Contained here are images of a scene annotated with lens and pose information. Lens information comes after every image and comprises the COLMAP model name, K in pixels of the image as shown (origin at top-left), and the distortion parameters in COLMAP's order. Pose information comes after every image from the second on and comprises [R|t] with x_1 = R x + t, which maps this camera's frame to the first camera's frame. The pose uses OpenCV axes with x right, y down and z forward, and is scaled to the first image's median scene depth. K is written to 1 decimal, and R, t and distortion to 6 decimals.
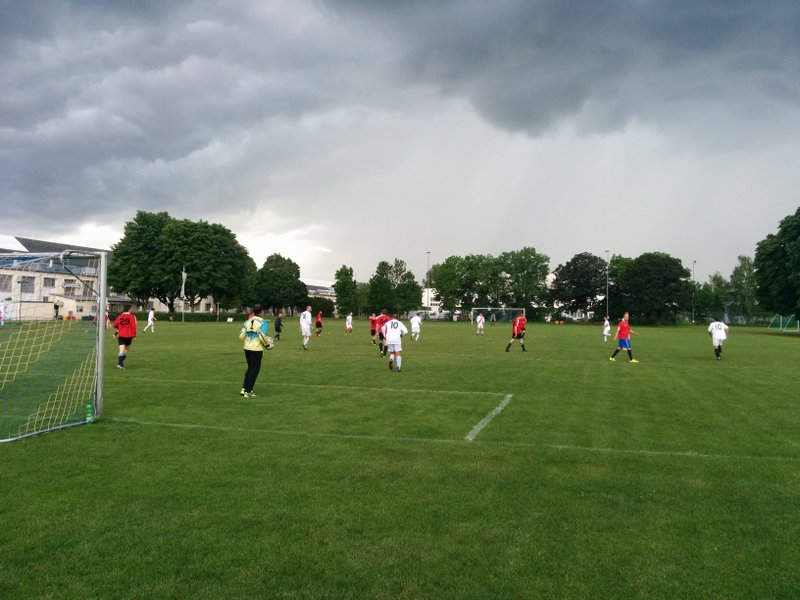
lens RADIAL K [[813.0, 0, 378.7], [0, 813.0, 268.8], [0, 0, 1]] dist [0.064600, -0.091618]
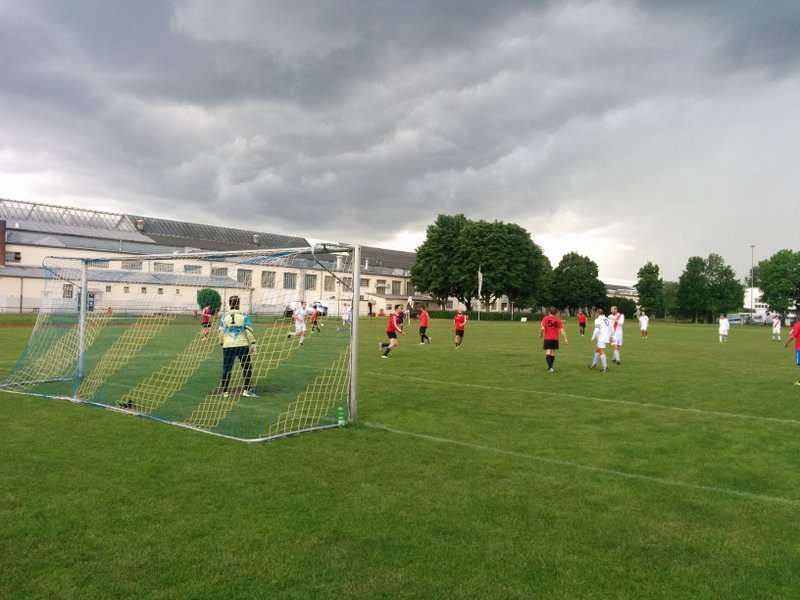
lens RADIAL K [[751.6, 0, 364.3], [0, 751.6, 294.8], [0, 0, 1]] dist [0.080338, -0.083924]
pose [[0.917257, 0.004356, -0.398273, 0.010153], [0.007821, 0.999550, 0.028946, 0.008736], [0.398220, -0.029666, 0.916810, 0.157404]]
